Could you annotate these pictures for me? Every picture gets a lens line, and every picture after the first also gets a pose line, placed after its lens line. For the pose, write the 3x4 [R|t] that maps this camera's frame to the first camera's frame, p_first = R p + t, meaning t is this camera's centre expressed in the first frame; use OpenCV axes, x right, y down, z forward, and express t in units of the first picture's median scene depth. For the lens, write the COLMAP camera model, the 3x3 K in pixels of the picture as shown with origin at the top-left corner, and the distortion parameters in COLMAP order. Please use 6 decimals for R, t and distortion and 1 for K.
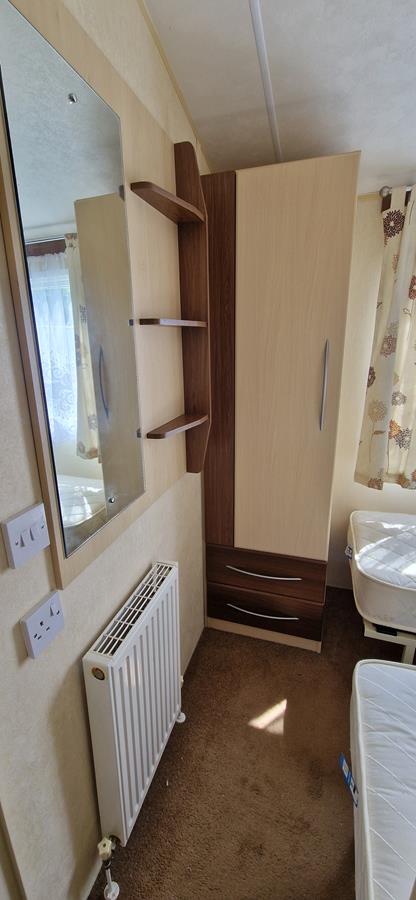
lens RADIAL K [[367.5, 0, 198.7], [0, 367.5, 449.2], [0, 0, 1]] dist [0.003513, -0.003616]
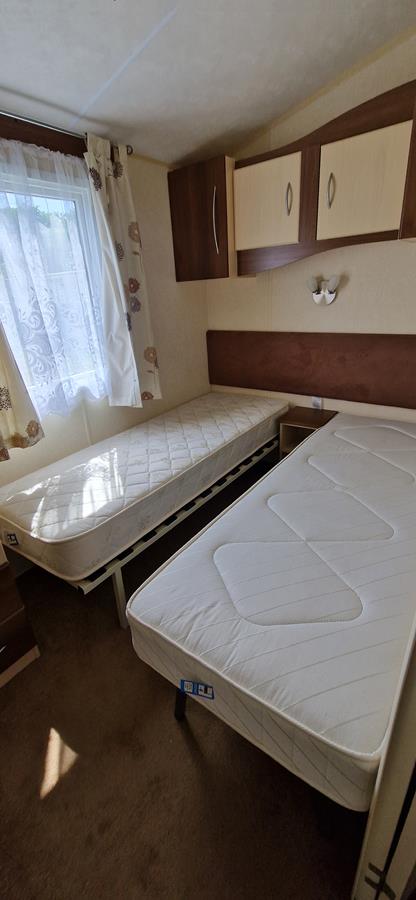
lens RADIAL K [[367.5, 0, 203.9], [0, 367.5, 448.5], [0, 0, 1]] dist [0.003513, -0.003616]
pose [[0.312412, -0.394989, 0.863934, -0.132729], [0.332654, 0.897359, 0.289978, -0.015278], [-0.889798, 0.196799, 0.411740, 0.240712]]
